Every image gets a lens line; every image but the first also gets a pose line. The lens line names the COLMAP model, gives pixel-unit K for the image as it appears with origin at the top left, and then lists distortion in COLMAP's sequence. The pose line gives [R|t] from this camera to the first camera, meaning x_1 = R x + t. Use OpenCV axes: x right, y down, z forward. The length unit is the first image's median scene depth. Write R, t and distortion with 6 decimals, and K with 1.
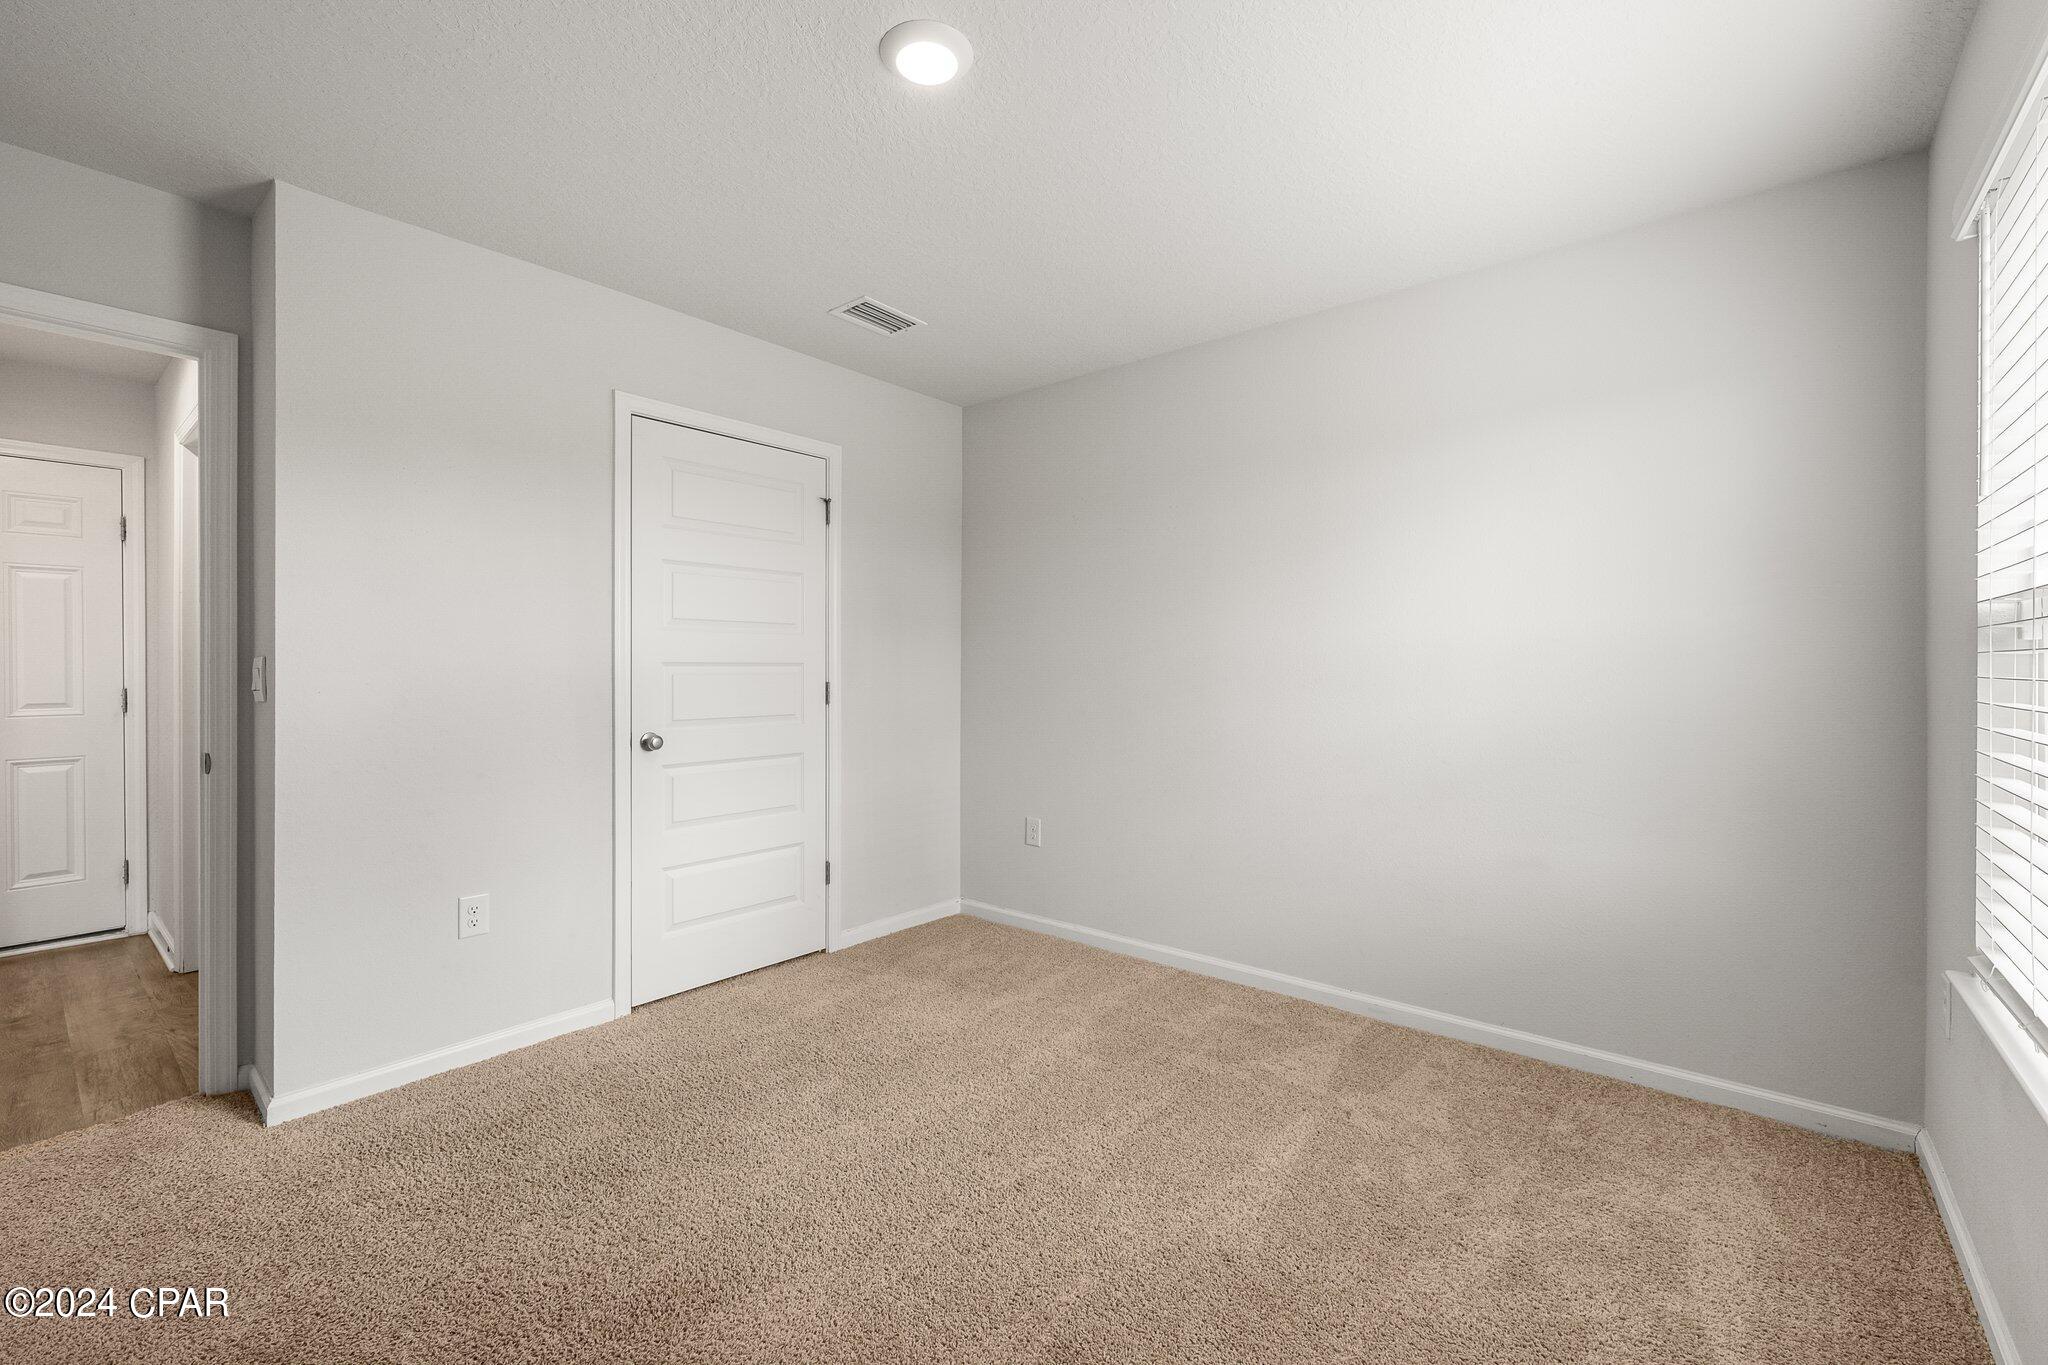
lens RADIAL K [[854.8, 0, 1024.9], [0, 854.8, 677.6], [0, 0, 1]] dist [0.002495, -0.000693]
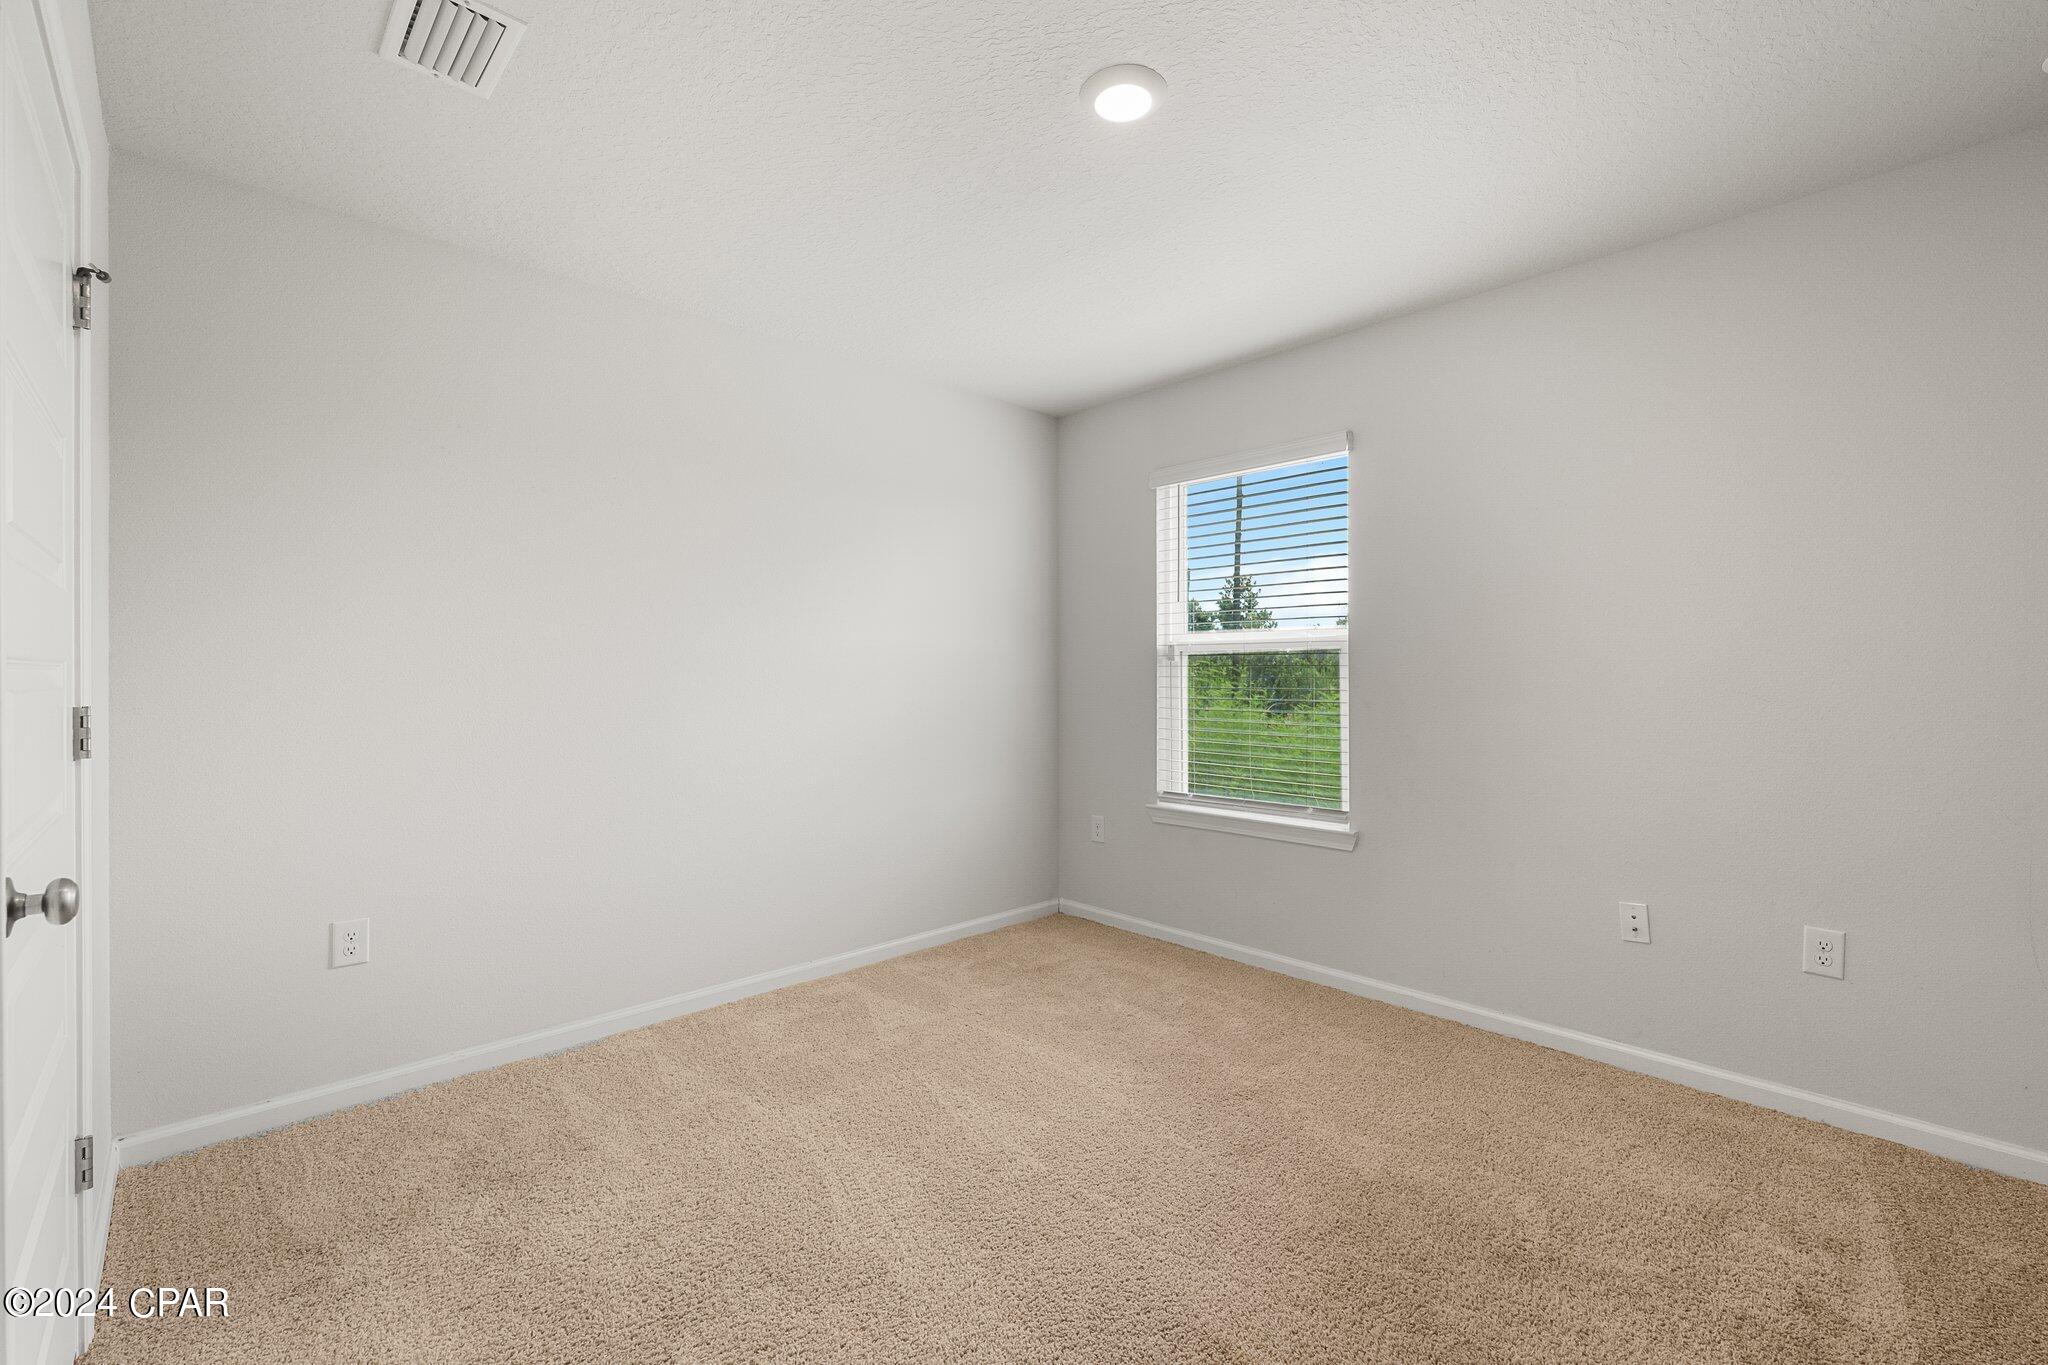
lens RADIAL K [[854.8, 0, 1030.7], [0, 854.8, 667.3], [0, 0, 1]] dist [0.002495, -0.000693]
pose [[0.121029, 0.006408, 0.992628, -0.719206], [0.007126, 0.999948, -0.007324, -0.010088], [-0.992623, 0.007960, 0.120977, 0.587652]]
